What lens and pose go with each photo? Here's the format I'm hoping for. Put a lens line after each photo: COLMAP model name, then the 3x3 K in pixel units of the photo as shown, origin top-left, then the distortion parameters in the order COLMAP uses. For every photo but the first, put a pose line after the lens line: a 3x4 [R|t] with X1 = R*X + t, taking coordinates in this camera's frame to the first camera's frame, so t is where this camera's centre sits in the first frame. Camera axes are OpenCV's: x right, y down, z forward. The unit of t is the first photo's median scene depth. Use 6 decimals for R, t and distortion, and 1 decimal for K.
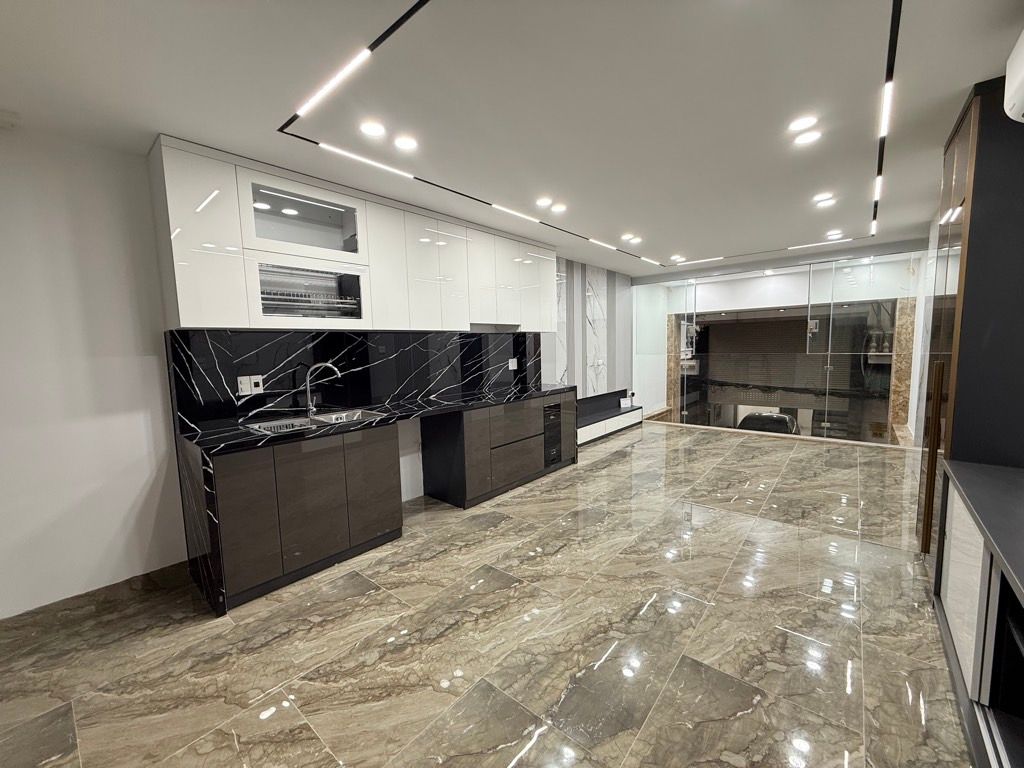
lens RADIAL K [[408.3, 0, 510.7], [0, 408.3, 384.7], [0, 0, 1]] dist [0.000102, -0.000122]
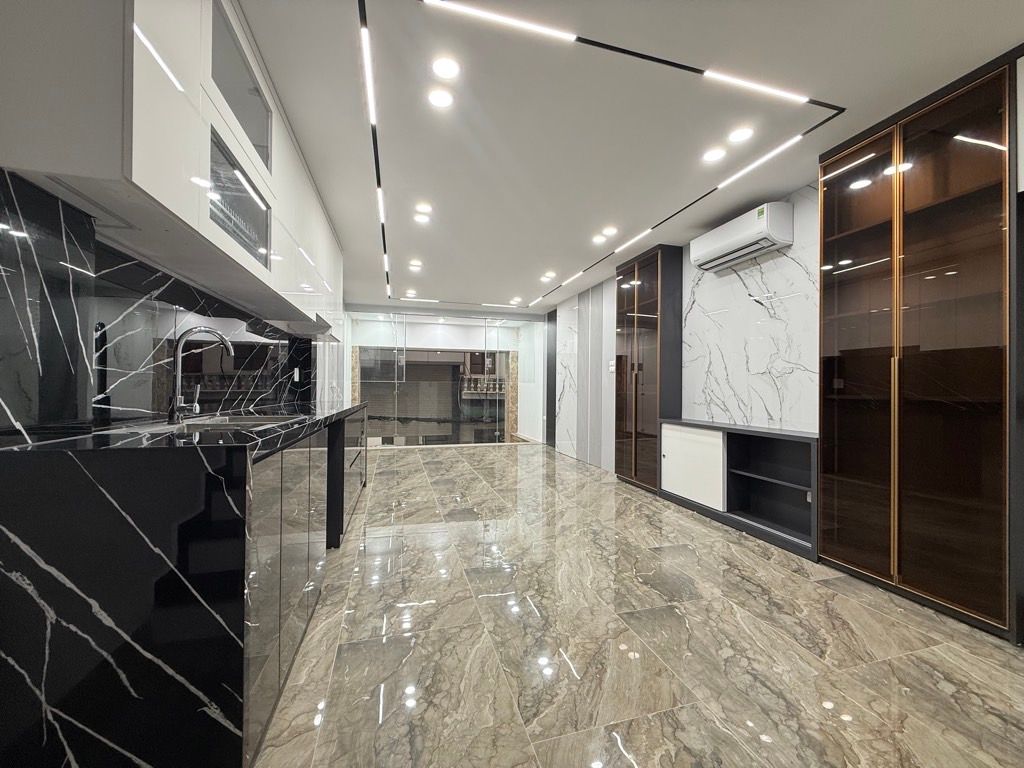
lens RADIAL K [[408.3, 0, 510.8], [0, 408.3, 385.8], [0, 0, 1]] dist [0.000102, -0.000122]
pose [[0.554649, 0.036238, 0.831295, -0.542025], [0.056837, 0.995068, -0.081299, 0.076576], [-0.830141, 0.092341, 0.549854, 0.258200]]
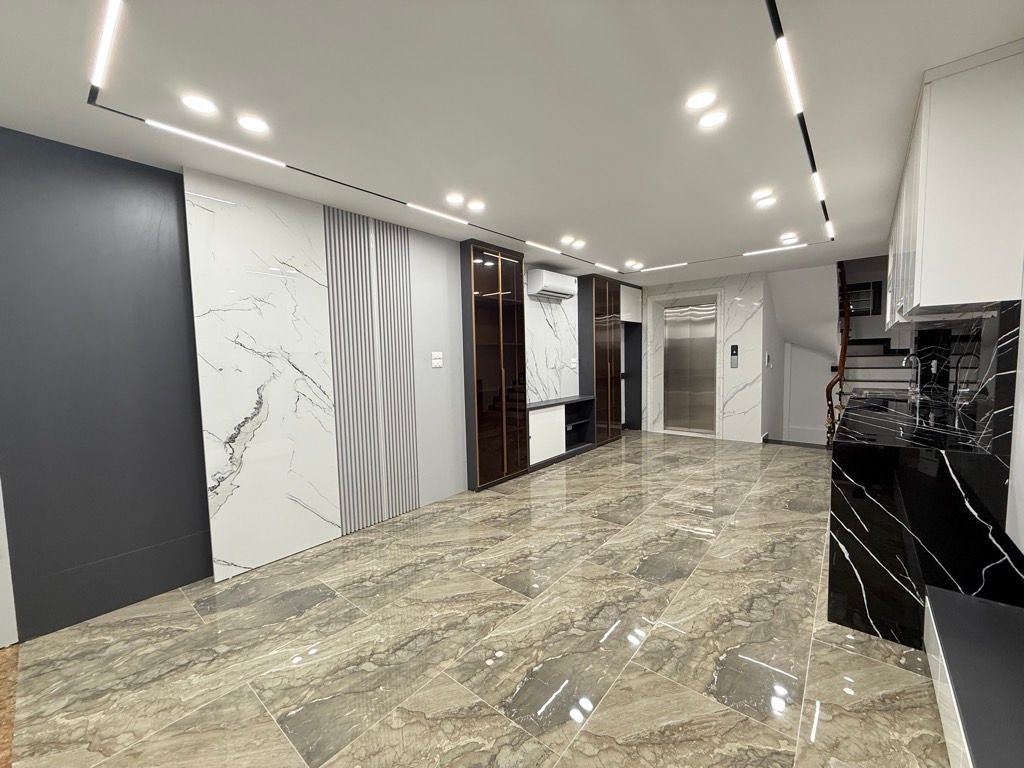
lens RADIAL K [[408.3, 0, 509.4], [0, 408.3, 387.0], [0, 0, 1]] dist [0.000102, -0.000122]
pose [[-0.998757, 0.049768, 0.002744, 0.616164], [0.049527, 0.984710, 0.167013, -0.175083], [0.005610, 0.166941, -0.985951, 1.751247]]
